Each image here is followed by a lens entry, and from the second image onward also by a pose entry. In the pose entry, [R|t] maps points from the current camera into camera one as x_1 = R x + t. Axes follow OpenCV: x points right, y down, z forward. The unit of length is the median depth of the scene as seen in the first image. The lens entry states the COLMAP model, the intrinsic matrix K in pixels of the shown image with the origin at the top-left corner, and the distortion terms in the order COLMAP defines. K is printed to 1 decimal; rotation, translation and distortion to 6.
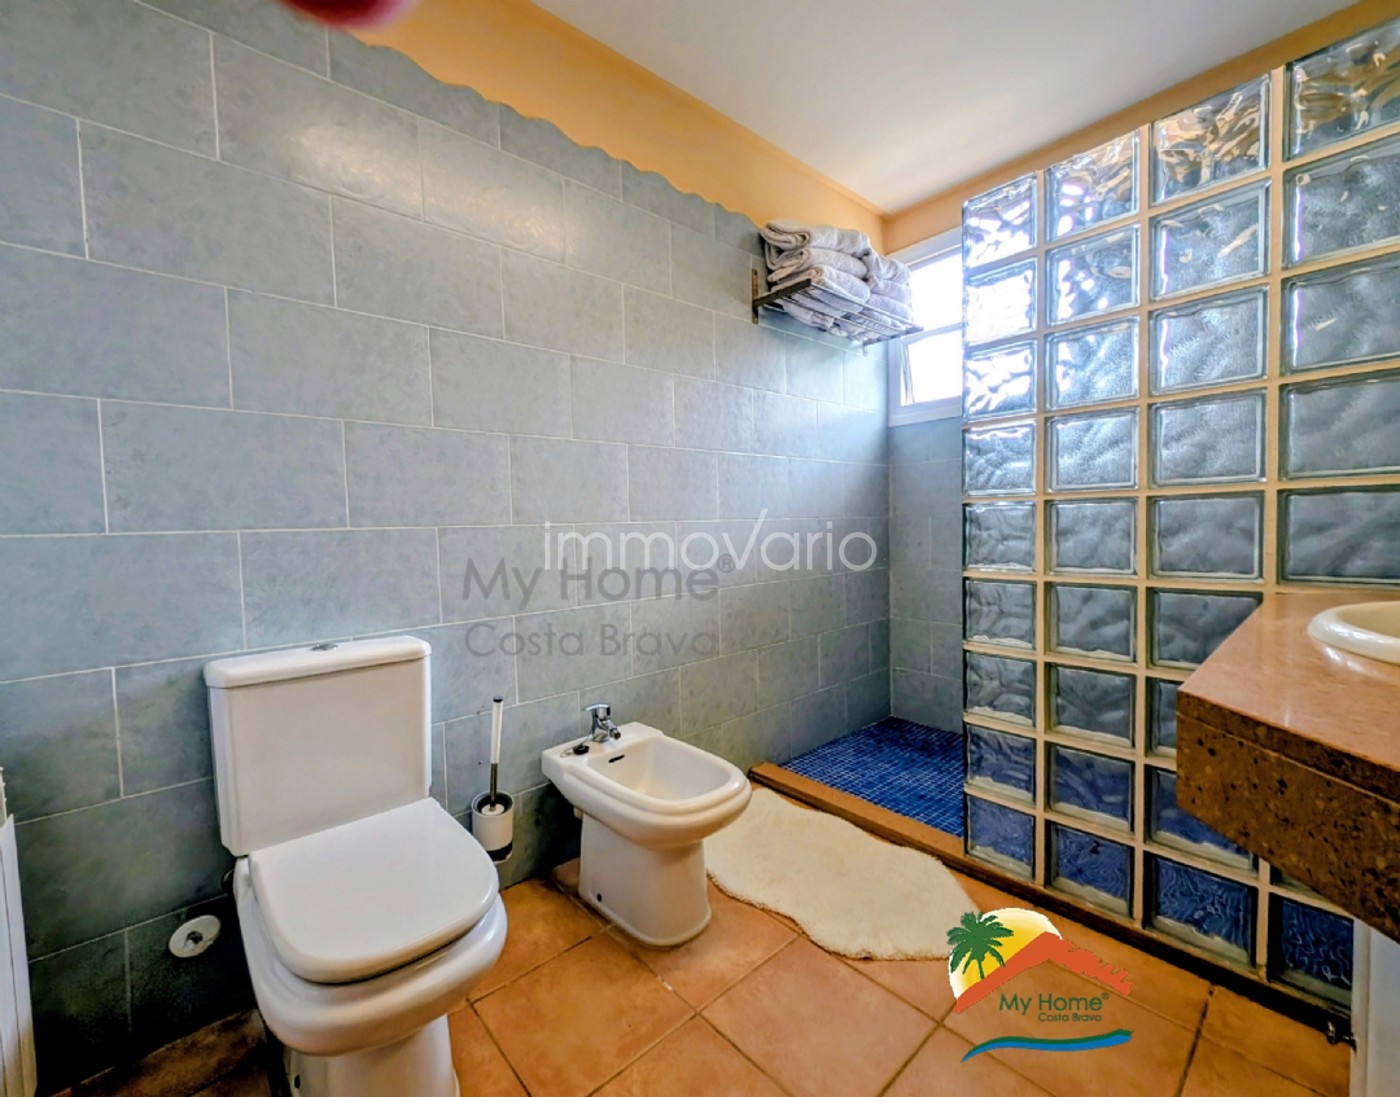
lens RADIAL K [[591.6, 0, 700.0], [0, 591.6, 548.5], [0, 0, 1]] dist [-0.000503, -0.000044]
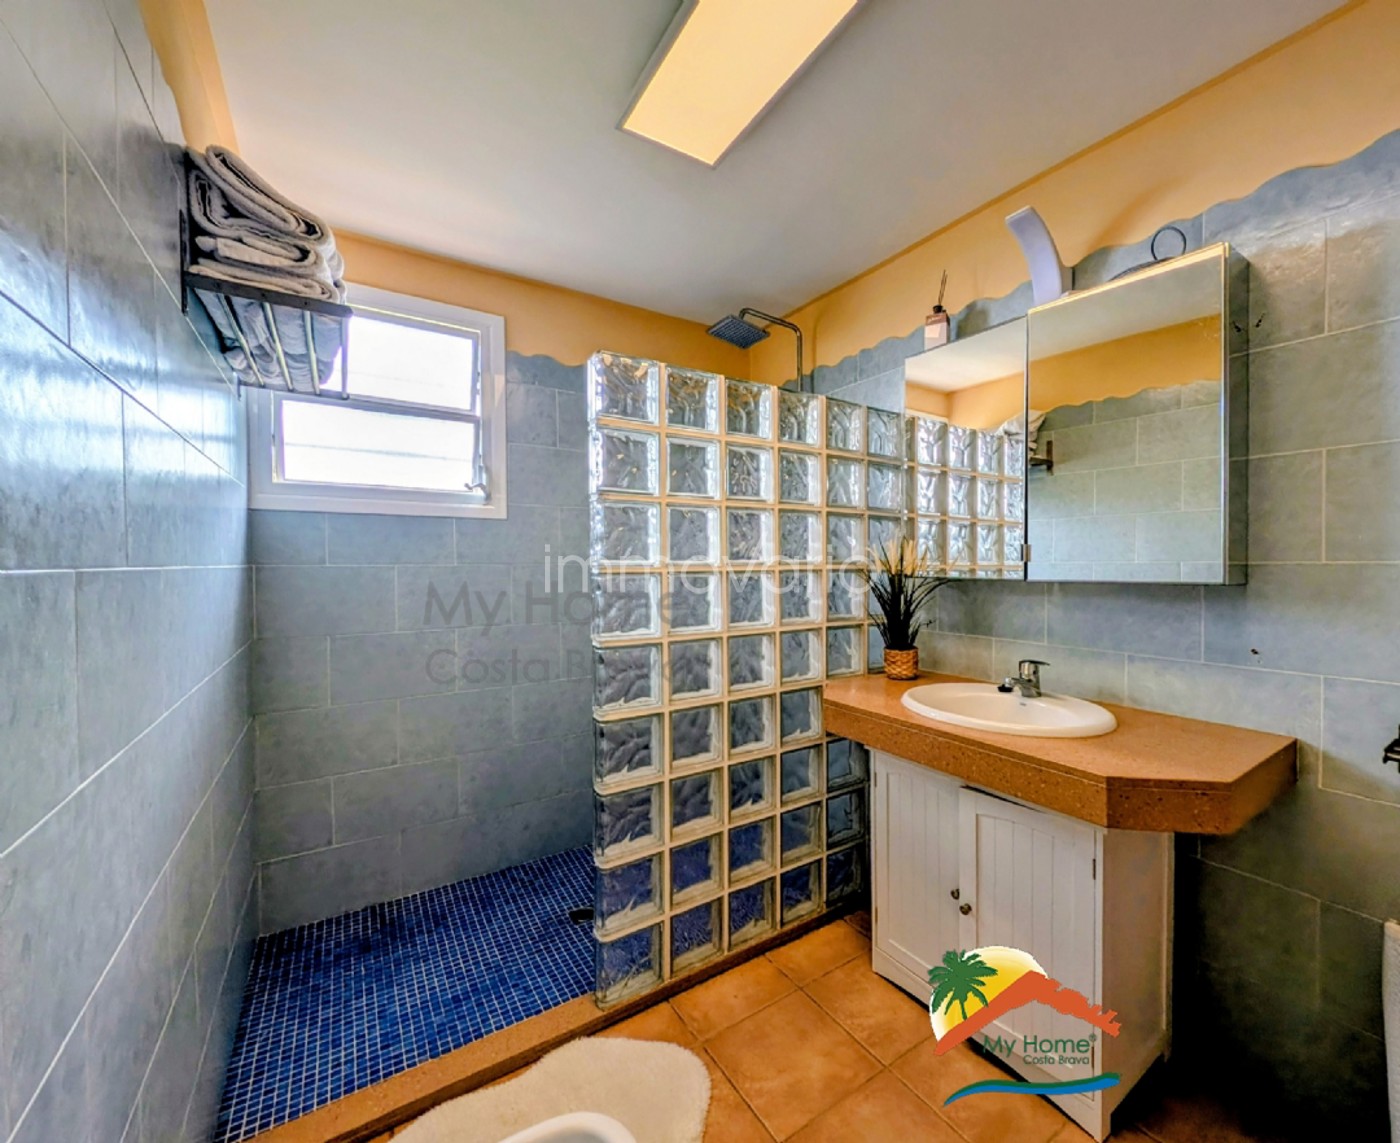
lens RADIAL K [[580.6, 0, 740.7], [0, 580.6, 573.7], [0, 0, 1]] dist [-0.000163, -0.000029]
pose [[0.125415, 0.011175, 0.992041, -0.430656], [0.047117, 0.998741, -0.017207, -0.149216], [-0.990985, 0.048900, 0.124730, 0.569549]]
